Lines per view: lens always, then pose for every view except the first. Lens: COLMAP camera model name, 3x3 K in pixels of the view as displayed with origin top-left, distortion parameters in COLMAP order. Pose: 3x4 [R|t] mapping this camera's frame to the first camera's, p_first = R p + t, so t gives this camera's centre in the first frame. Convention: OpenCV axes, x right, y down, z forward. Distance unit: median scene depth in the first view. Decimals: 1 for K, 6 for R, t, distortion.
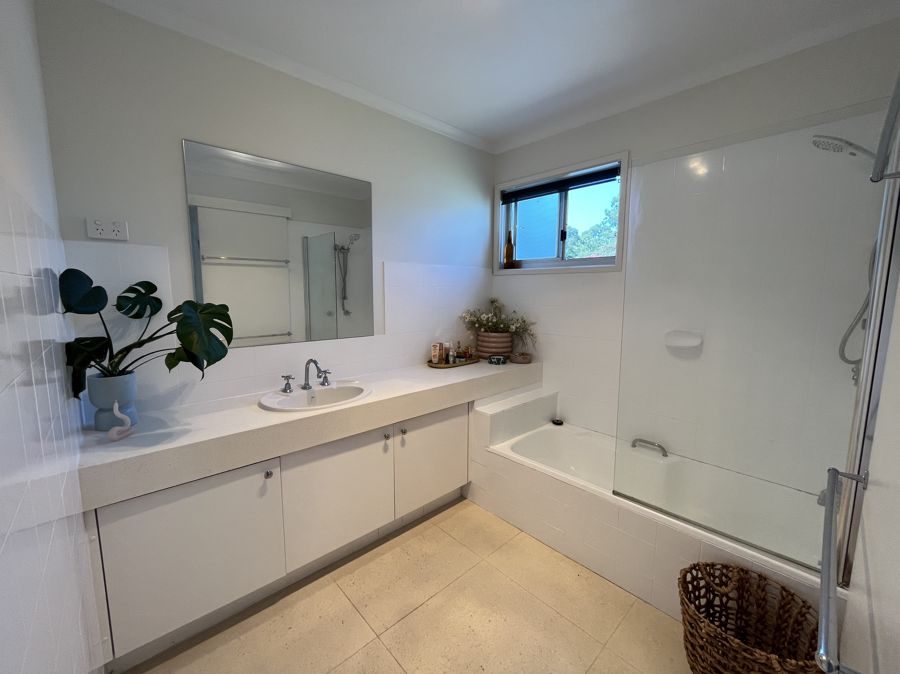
lens RADIAL K [[366.9, 0, 447.8], [0, 366.9, 337.7], [0, 0, 1]] dist [-0.002532, -0.000101]
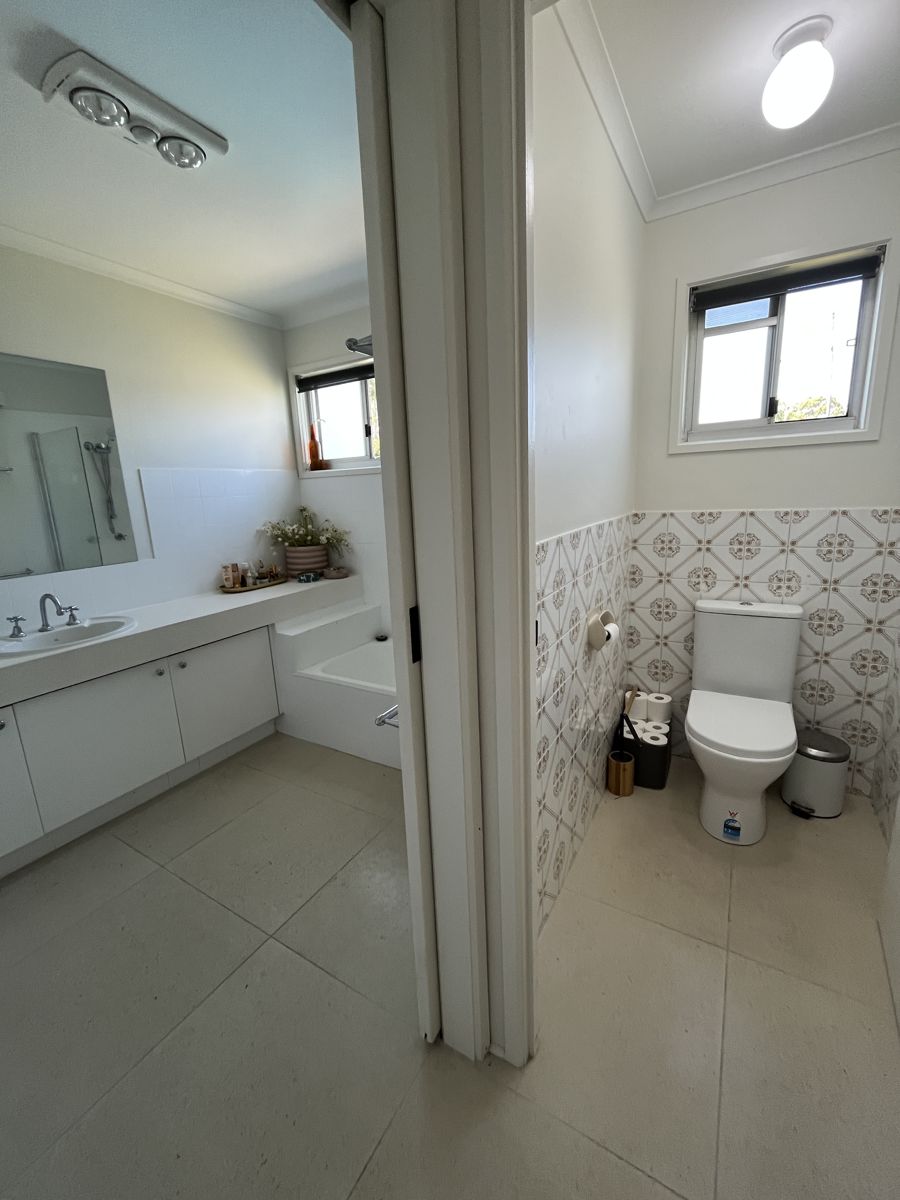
lens RADIAL K [[489.3, 0, 450.3], [0, 489.3, 595.8], [0, 0, 1]] dist [-0.002532, -0.000101]
pose [[0.958358, -0.105172, 0.265497, 0.167966], [0.083407, 0.992260, 0.091995, 0.029233], [-0.273118, -0.066020, 0.959712, -0.246945]]
